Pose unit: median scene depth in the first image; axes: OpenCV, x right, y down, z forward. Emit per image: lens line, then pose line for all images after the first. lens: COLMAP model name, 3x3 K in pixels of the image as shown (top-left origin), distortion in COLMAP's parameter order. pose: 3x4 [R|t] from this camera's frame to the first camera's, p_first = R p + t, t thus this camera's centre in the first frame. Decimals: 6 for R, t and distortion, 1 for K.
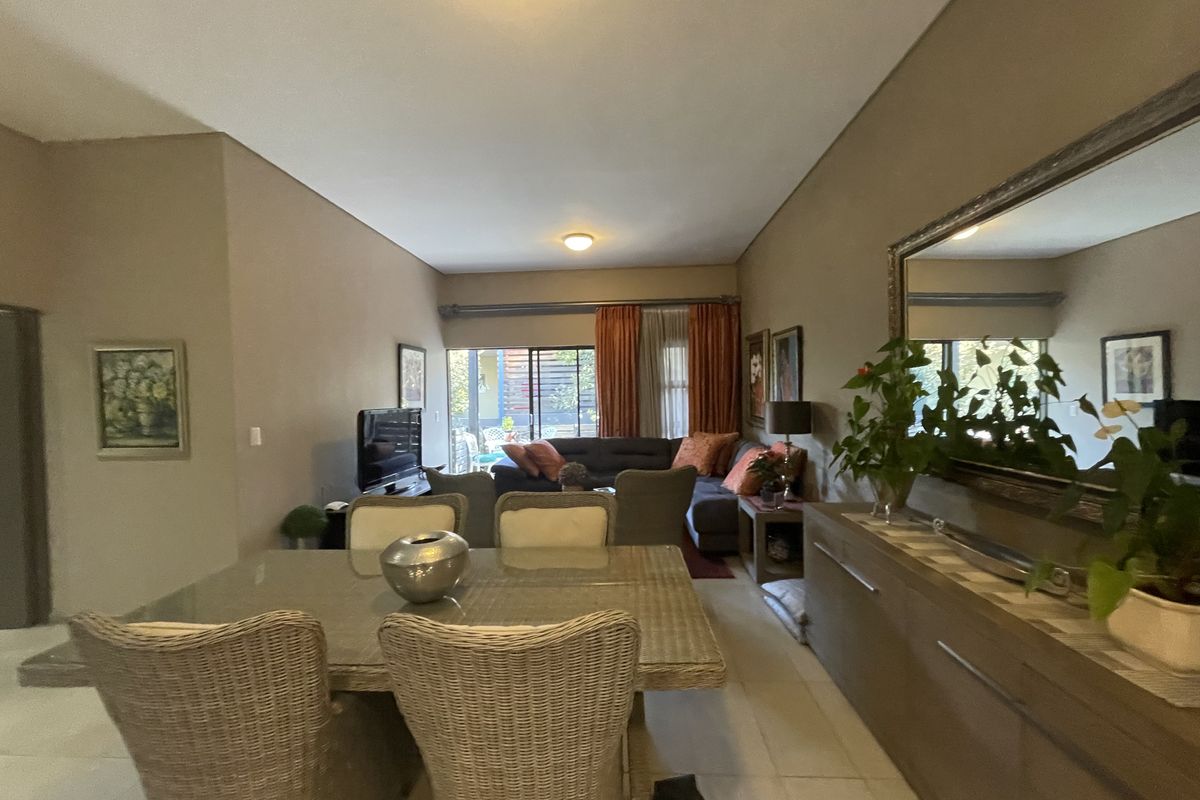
lens RADIAL K [[485.9, 0, 600.0], [0, 485.9, 400.0], [0, 0, 1]] dist [-0.000759, -0.000050]
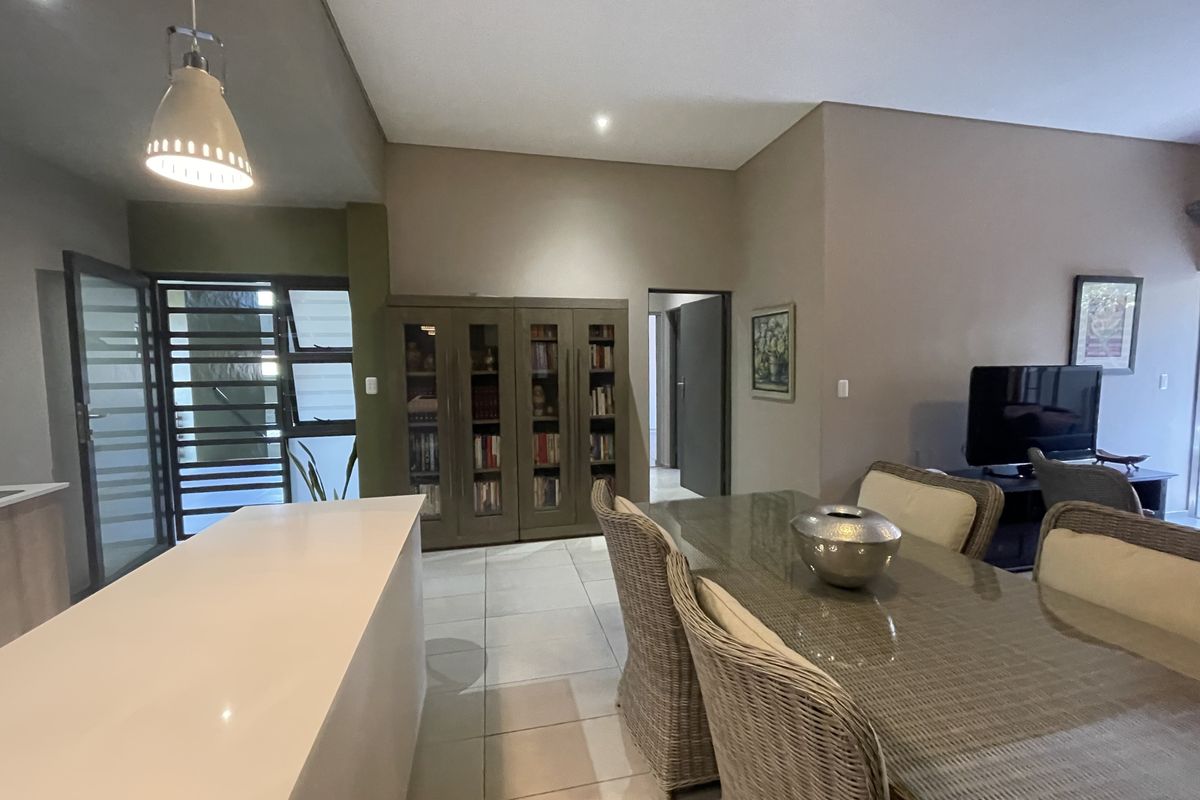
lens RADIAL K [[497.3, 0, 600.0], [0, 497.3, 400.0], [0, 0, 1]] dist [-0.000869, -0.000024]
pose [[0.283865, 0.084529, -0.955131, 0.177420], [-0.006352, 0.996251, 0.086281, 0.011376], [0.958843, -0.018425, 0.283338, 0.199543]]
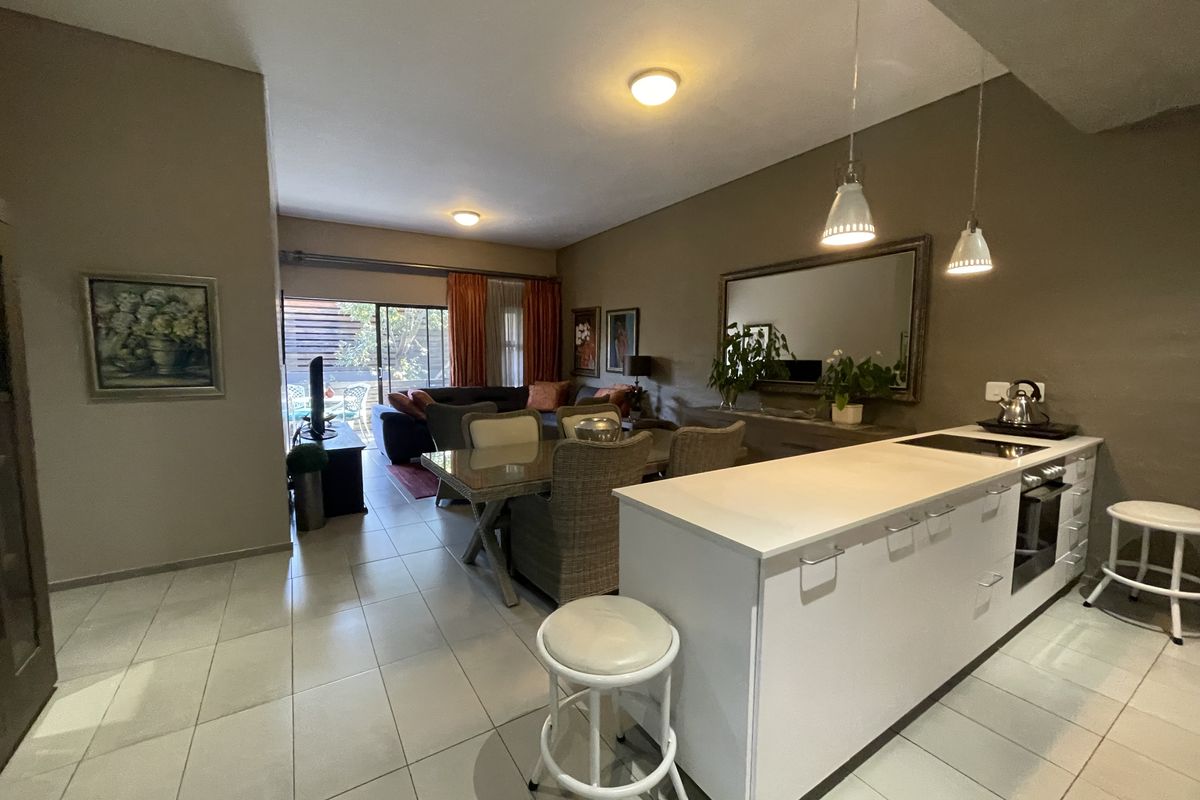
lens RADIAL K [[485.9, 0, 600.0], [0, 485.9, 400.0], [0, 0, 1]] dist [-0.000759, -0.000050]
pose [[0.806319, -0.032573, 0.590583, -0.808464], [-0.009611, 0.997629, 0.068145, 0.049032], [-0.591403, -0.060623, 0.804094, -0.263496]]
